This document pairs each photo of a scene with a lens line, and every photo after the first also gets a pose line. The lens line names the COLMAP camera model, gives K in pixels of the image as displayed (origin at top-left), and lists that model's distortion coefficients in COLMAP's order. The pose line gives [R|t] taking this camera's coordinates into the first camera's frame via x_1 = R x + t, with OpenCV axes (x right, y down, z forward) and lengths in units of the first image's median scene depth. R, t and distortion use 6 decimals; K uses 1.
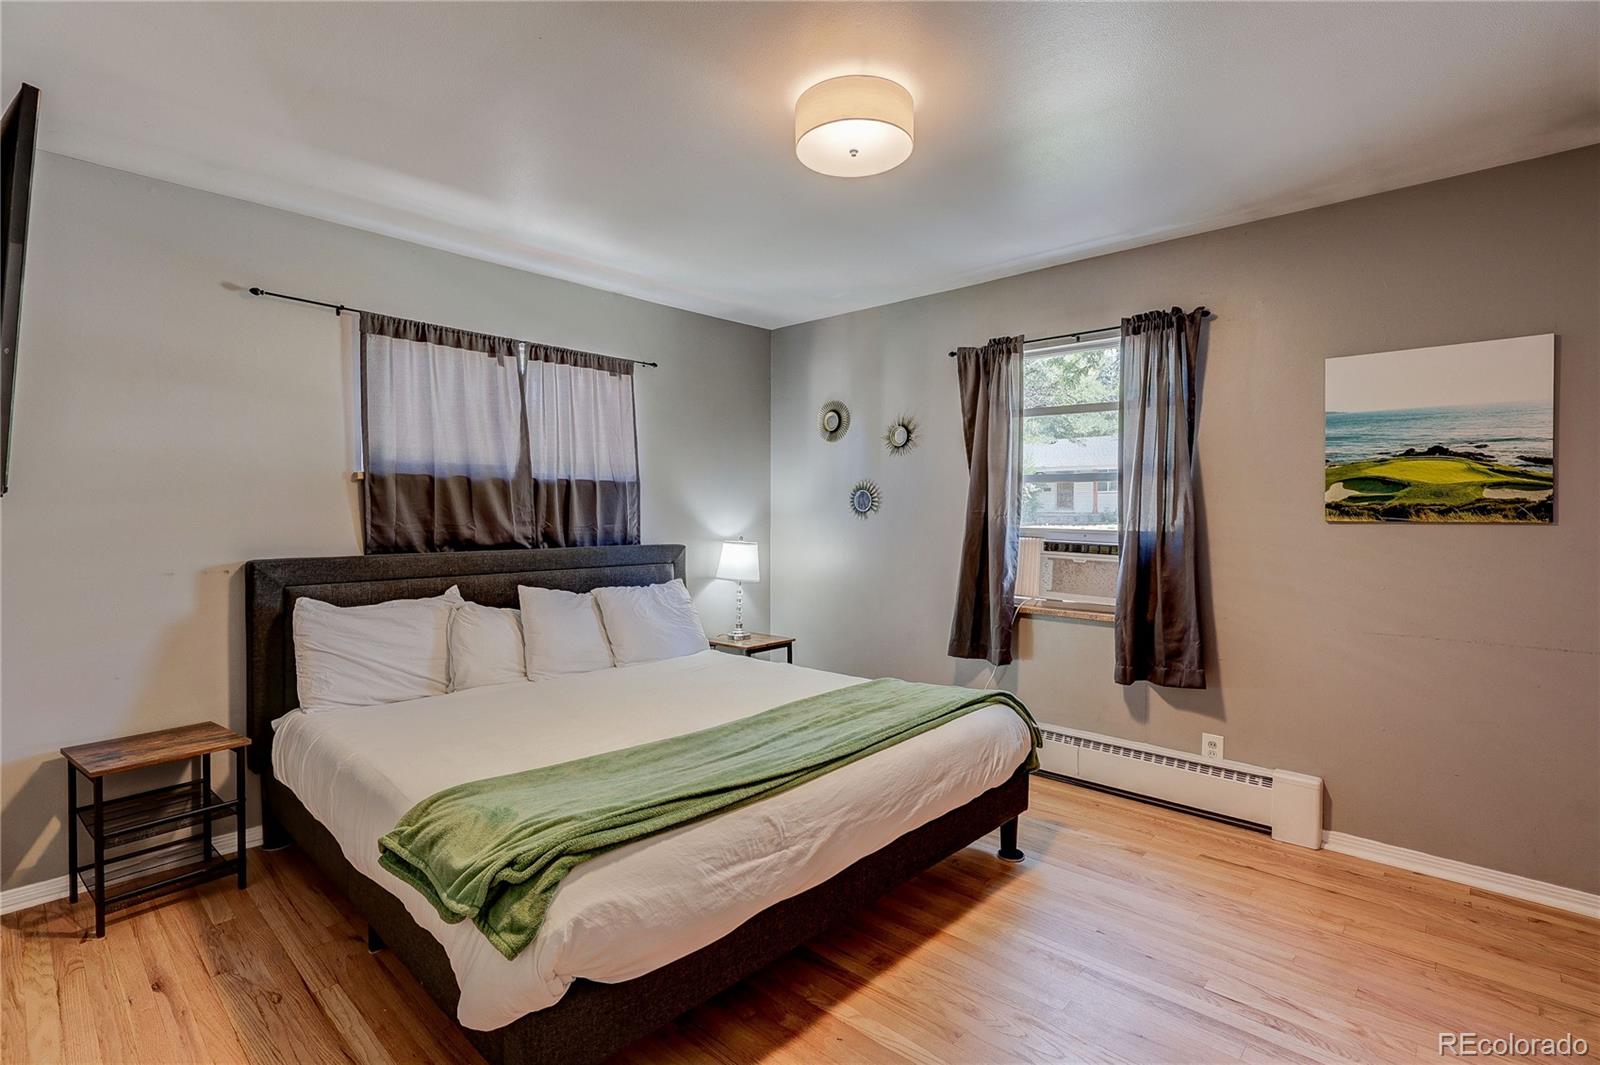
lens RADIAL K [[753.4, 0, 795.6], [0, 753.4, 549.2], [0, 0, 1]] dist [-0.006772, -0.000605]
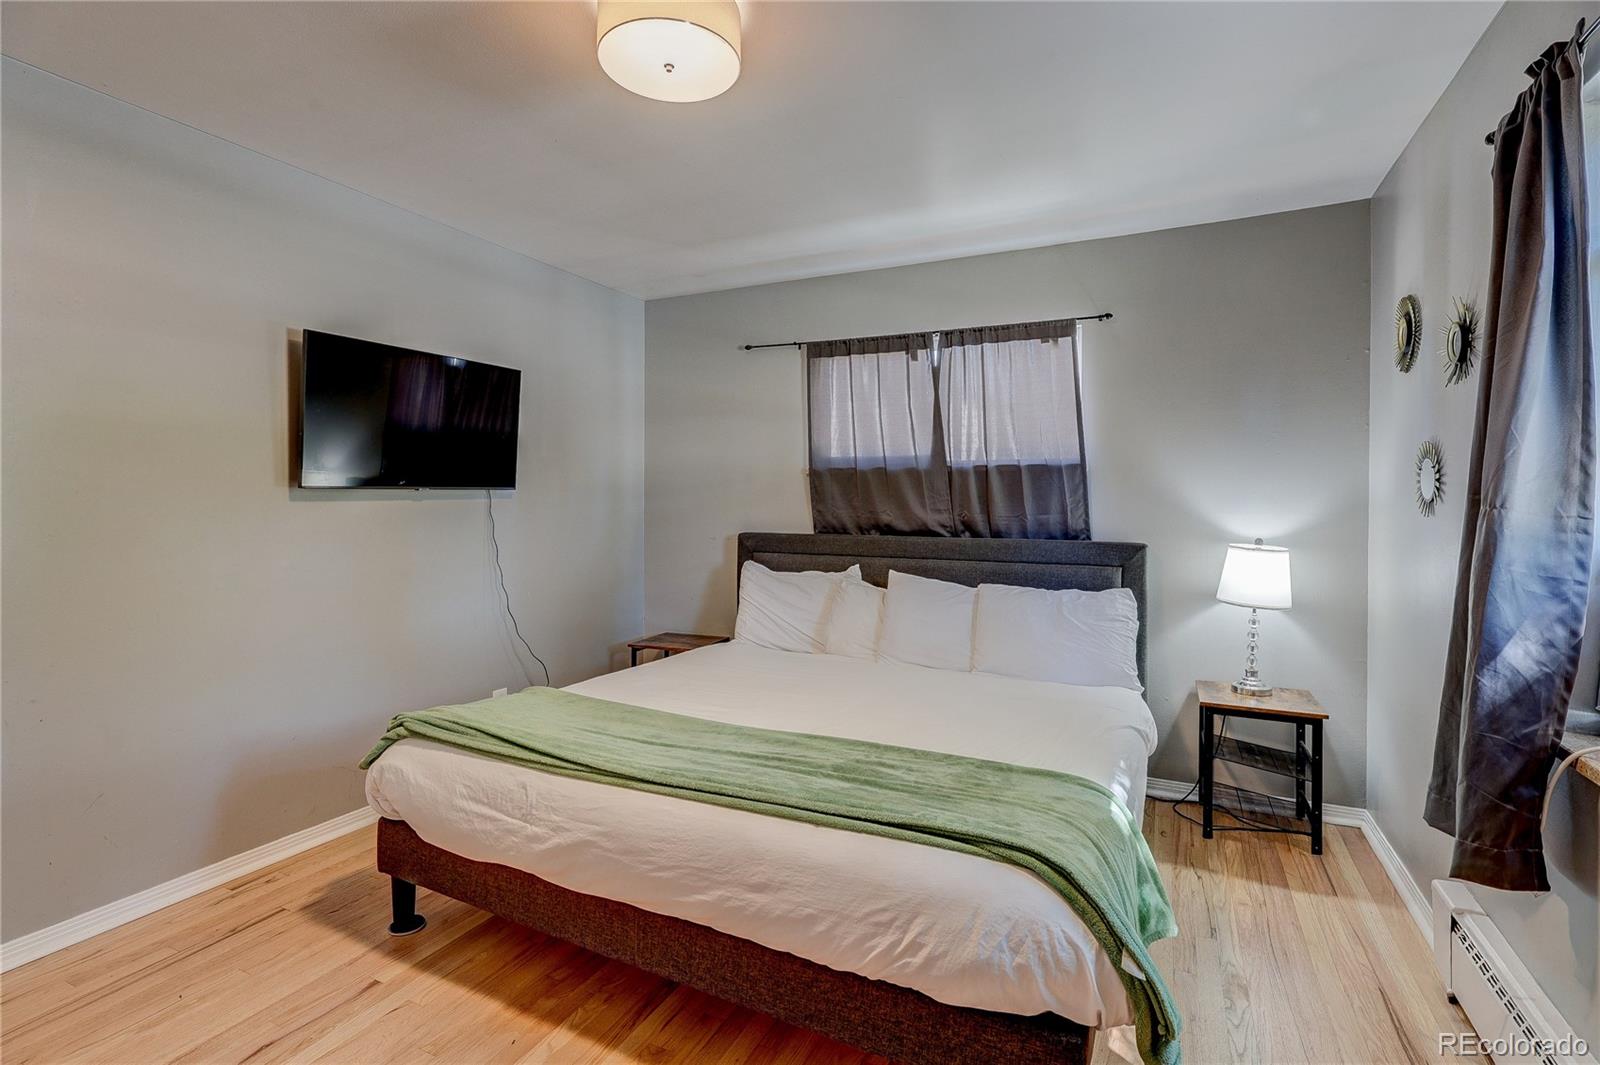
lens RADIAL K [[750.1, 0, 794.3], [0, 750.1, 519.5], [0, 0, 1]] dist [-0.006261, -0.000512]
pose [[0.287361, 0.024512, -0.957509, 0.564438], [-0.050585, 0.998666, 0.010384, -0.025025], [0.956486, 0.045451, 0.288217, 0.548946]]
